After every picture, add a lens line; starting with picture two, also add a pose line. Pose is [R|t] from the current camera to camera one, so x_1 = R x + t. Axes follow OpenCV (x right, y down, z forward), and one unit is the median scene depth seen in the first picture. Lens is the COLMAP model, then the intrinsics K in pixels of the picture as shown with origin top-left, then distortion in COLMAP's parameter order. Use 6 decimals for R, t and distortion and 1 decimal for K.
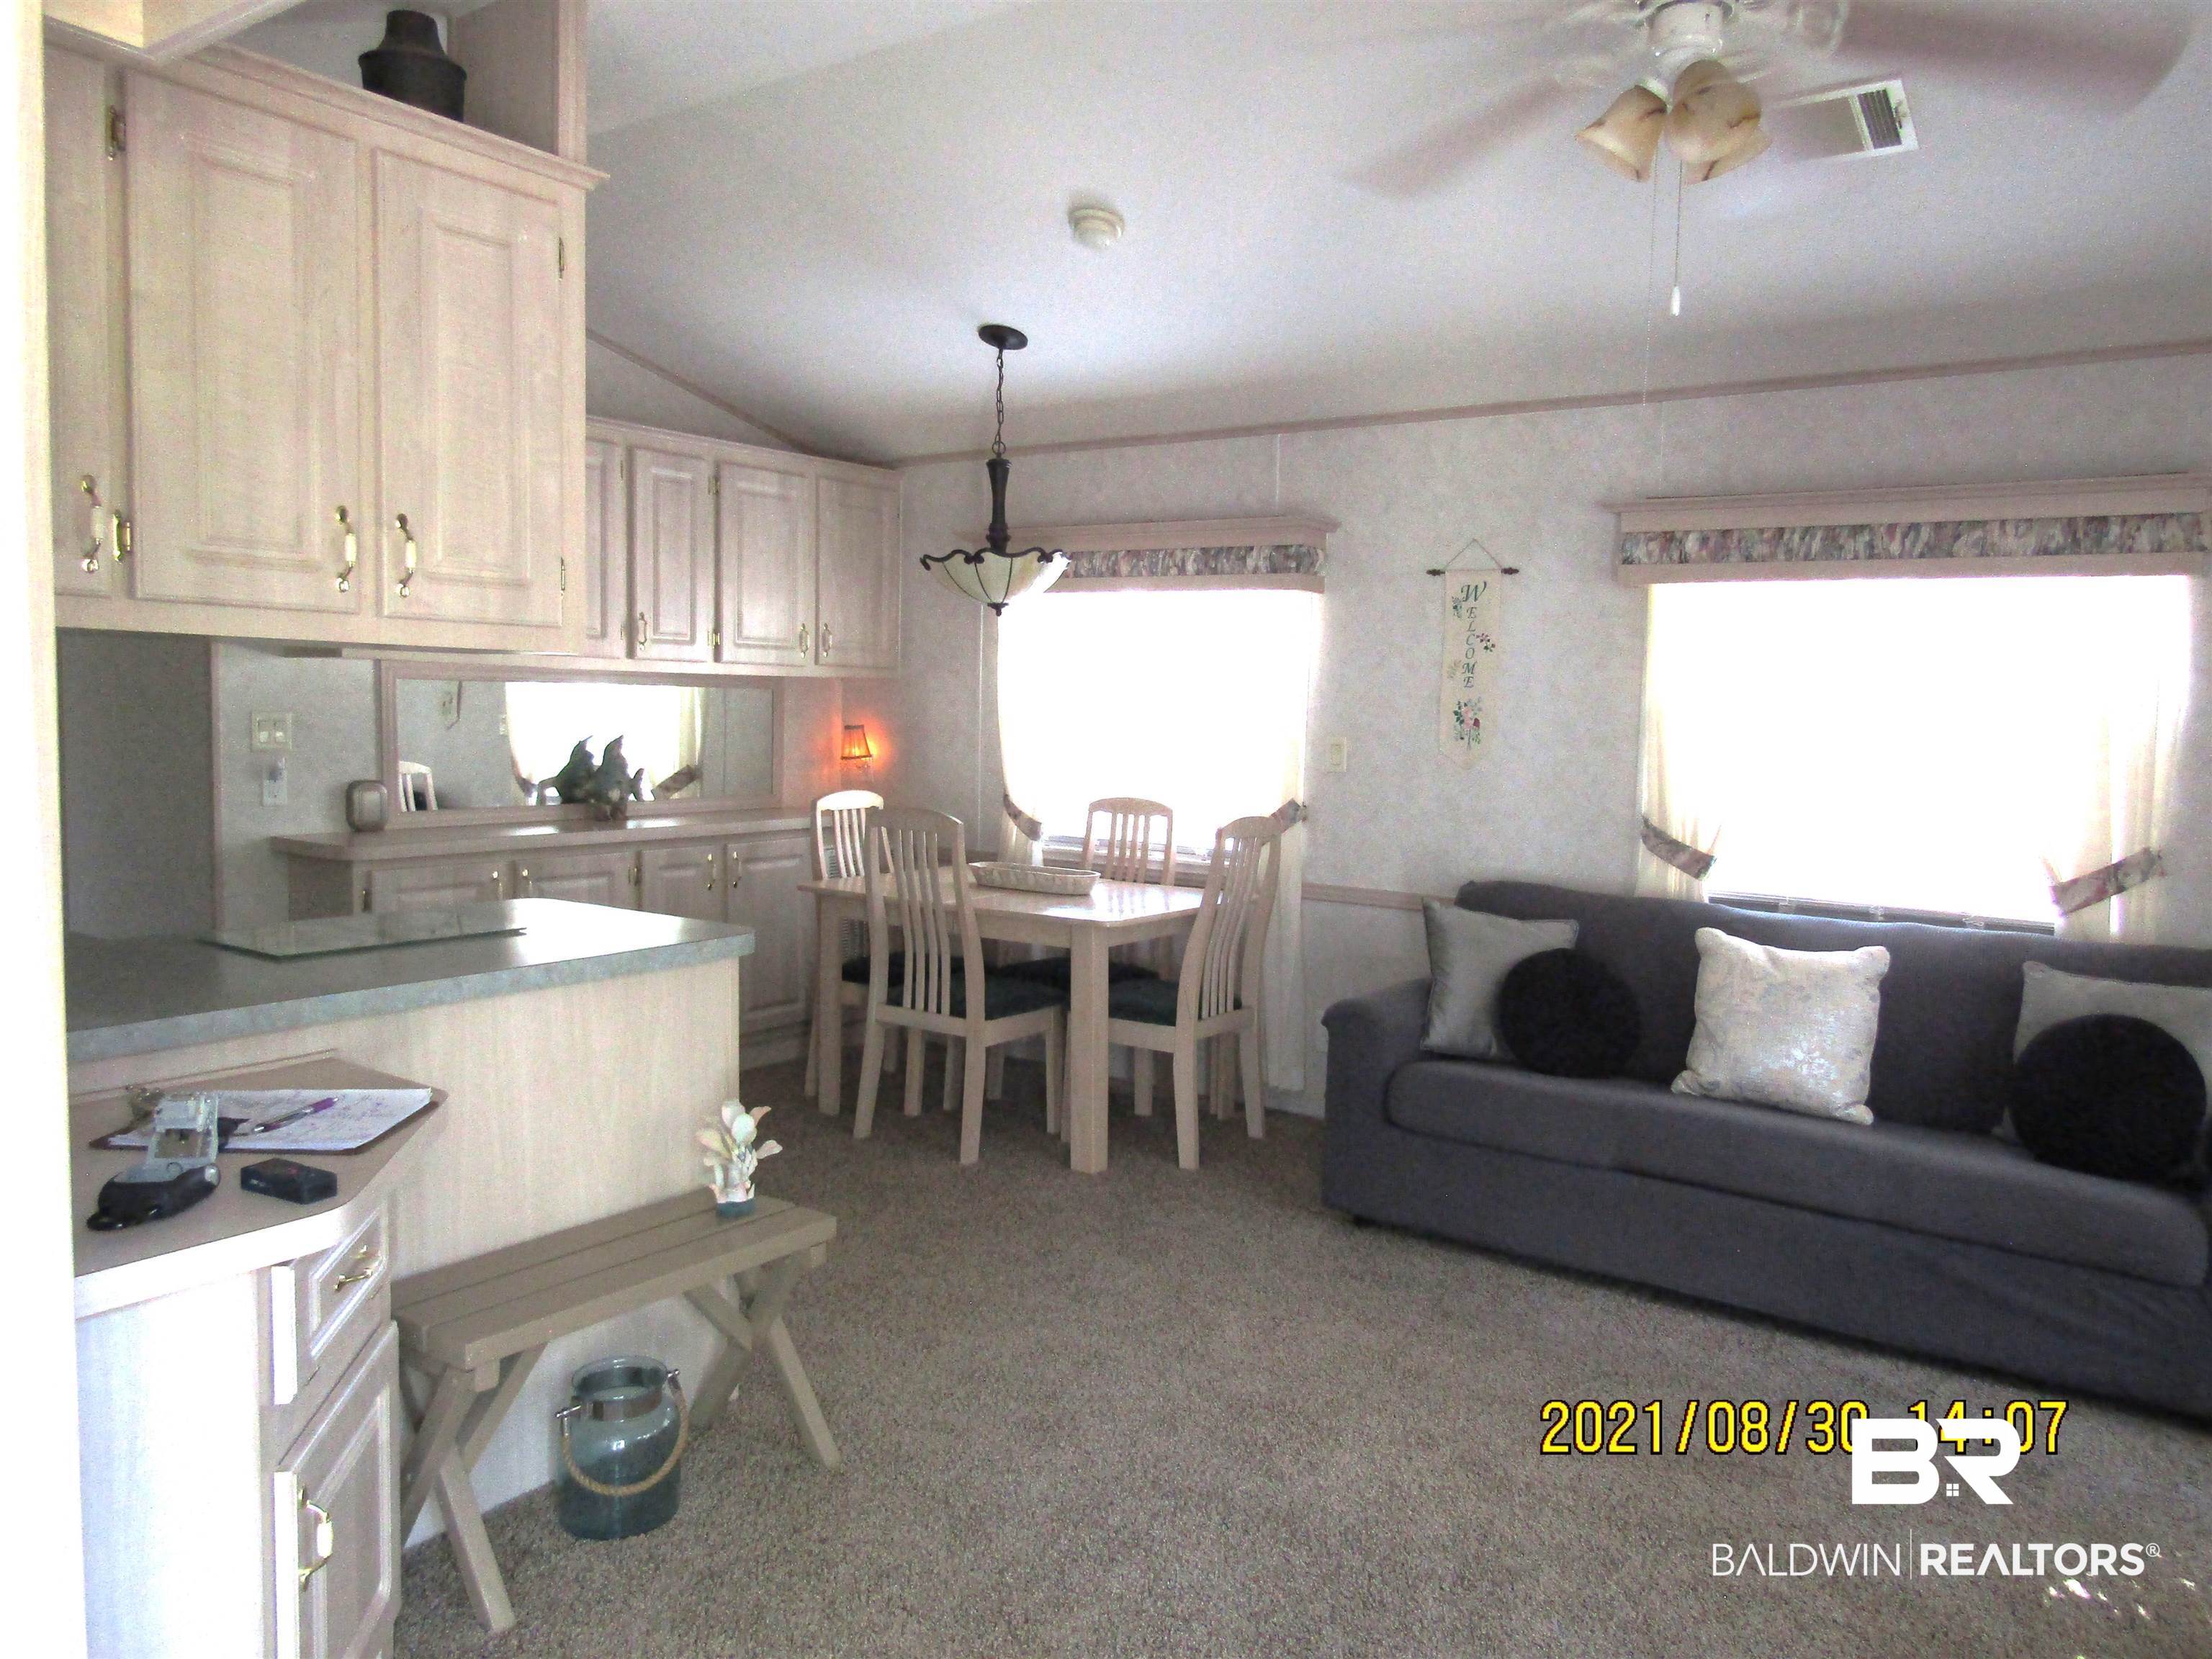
lens RADIAL K [[1525.3, 0, 1101.2], [0, 1525.3, 832.8], [0, 0, 1]] dist [-0.007066, 0.000415]
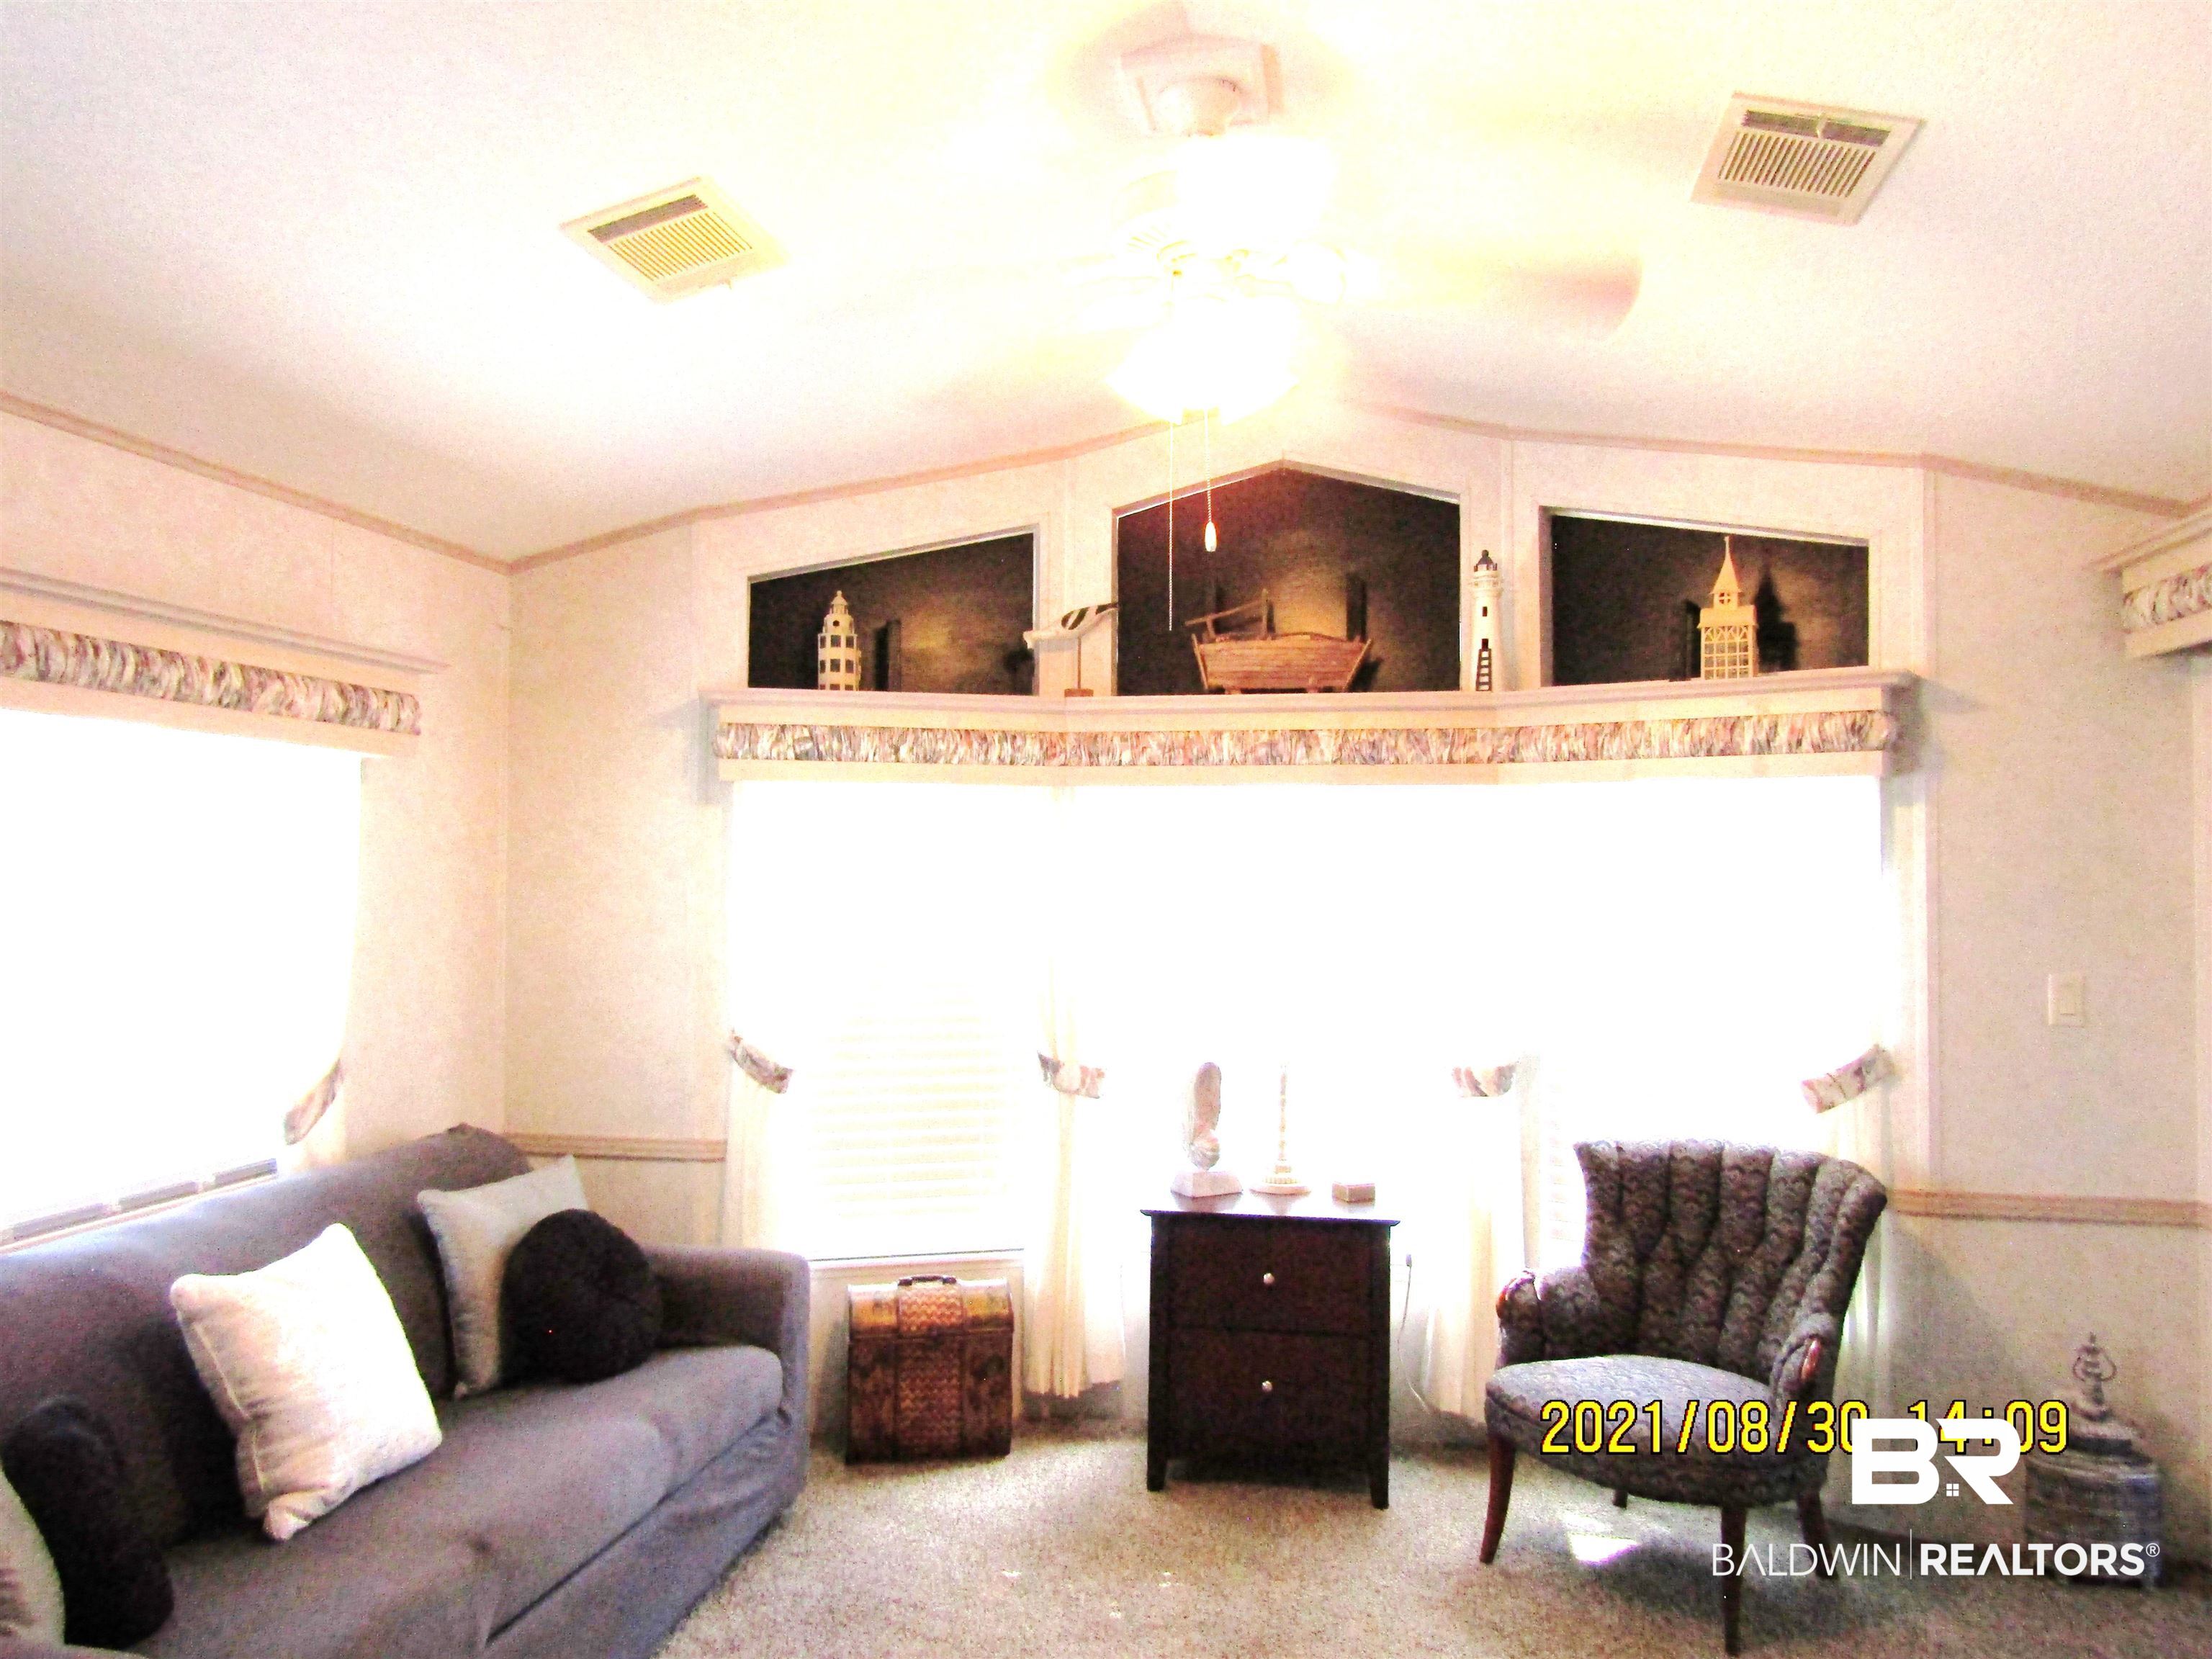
lens RADIAL K [[1525.3, 0, 1101.2], [0, 1525.3, 832.8], [0, 0, 1]] dist [-0.007066, 0.000415]
pose [[-0.426426, -0.004841, 0.904510, -0.320387], [0.074585, 0.996392, 0.040496, -0.116656], [-0.901442, 0.084731, -0.424526, 0.928307]]
